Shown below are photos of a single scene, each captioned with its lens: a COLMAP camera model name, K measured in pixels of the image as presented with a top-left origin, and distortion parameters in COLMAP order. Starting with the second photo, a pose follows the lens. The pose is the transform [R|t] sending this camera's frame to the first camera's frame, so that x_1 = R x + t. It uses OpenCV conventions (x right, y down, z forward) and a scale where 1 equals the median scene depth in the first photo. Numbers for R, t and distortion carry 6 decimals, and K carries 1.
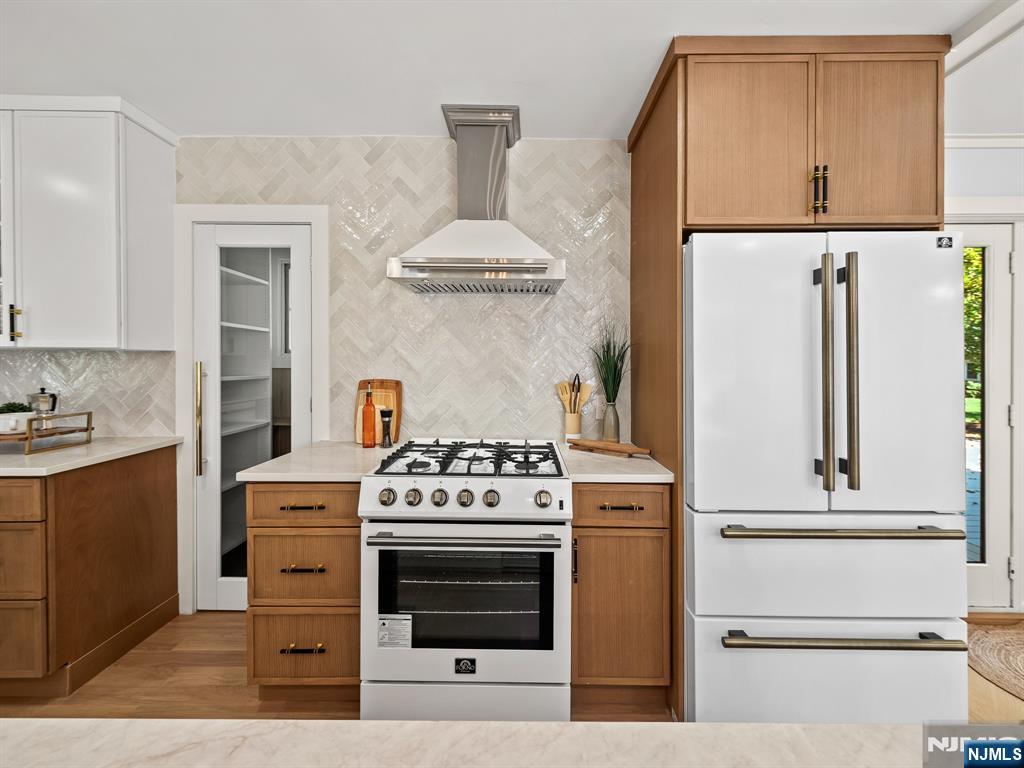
lens RADIAL K [[420.3, 0, 513.2], [0, 420.3, 365.1], [0, 0, 1]] dist [0.001019, -0.000178]
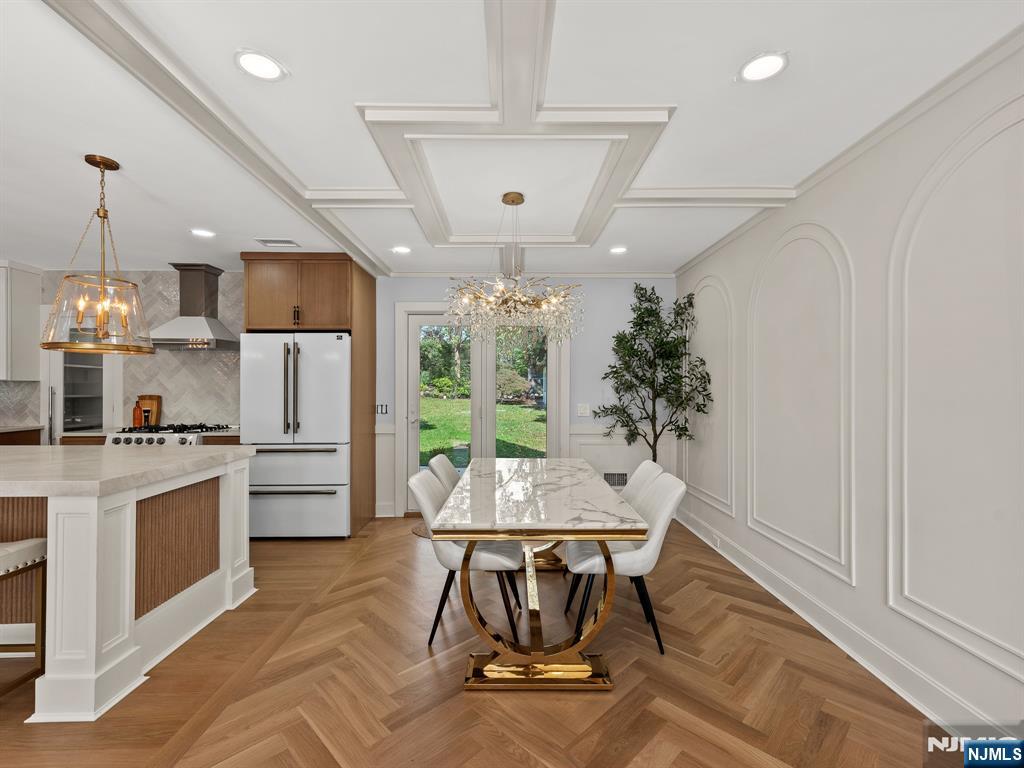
lens RADIAL K [[469.7, 0, 512.0], [0, 469.7, 384.0], [0, 0, 1]] dist [0.003854, 0.000062]
pose [[0.999624, -0.005661, 0.026820, 1.345091], [0.005948, 0.999926, -0.010605, 0.016074], [-0.026758, 0.010761, 0.999584, -1.259783]]
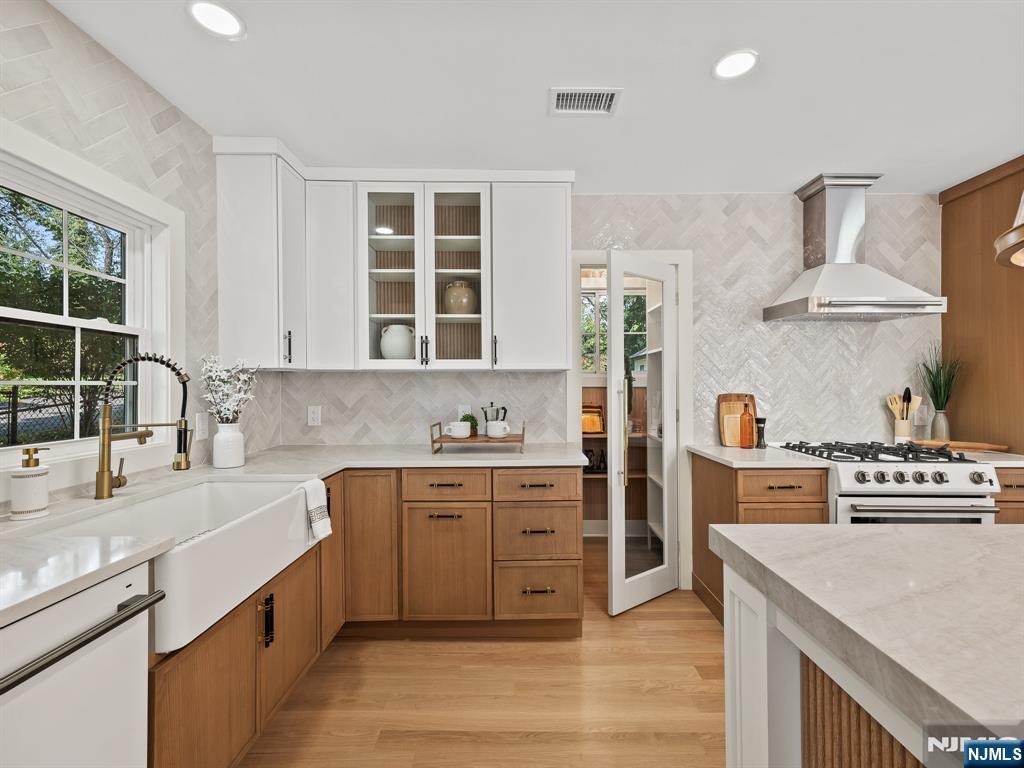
lens RADIAL K [[469.7, 0, 512.0], [0, 469.7, 384.0], [0, 0, 1]] dist [0.003854, 0.000062]
pose [[0.999952, -0.008725, 0.004439, -1.006294], [0.008735, 0.999959, -0.002324, 0.004067], [-0.004418, 0.002362, 0.999987, -0.363456]]
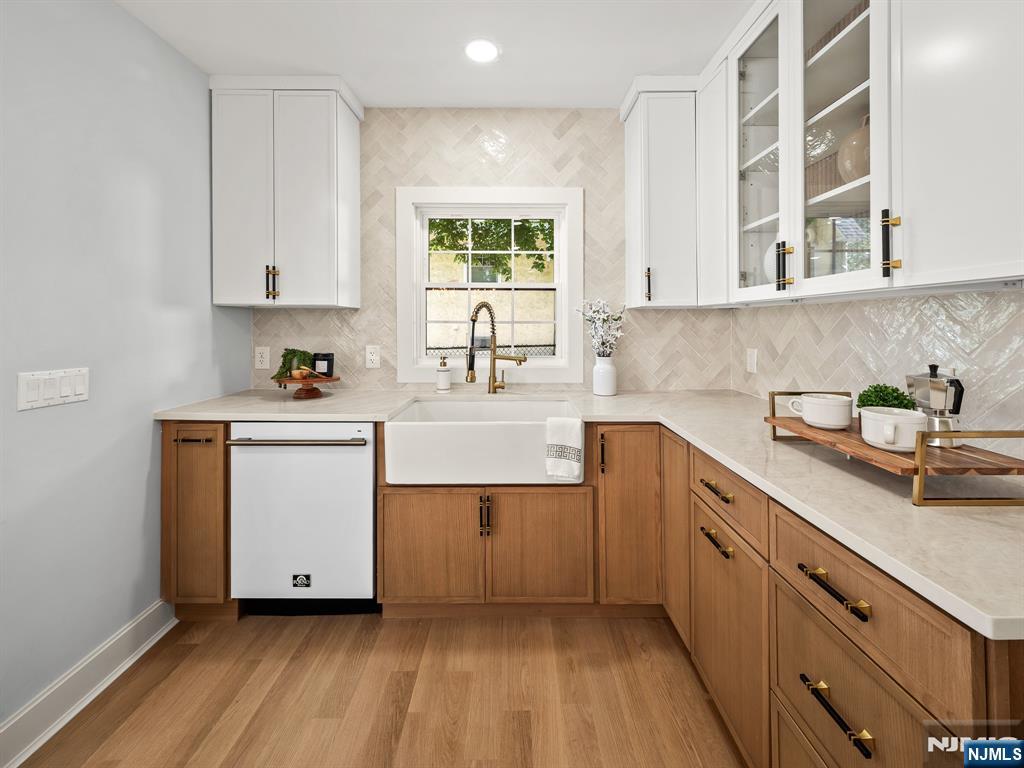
lens RADIAL K [[411.0, 0, 512.9], [0, 411.0, 325.6], [0, 0, 1]] dist [0.002546, 0.000210]
pose [[0.015624, -0.002203, -0.999876, -0.581844], [-0.000033, 0.999998, -0.002204, 0.006038], [0.999878, 0.000068, 0.015624, 0.445065]]
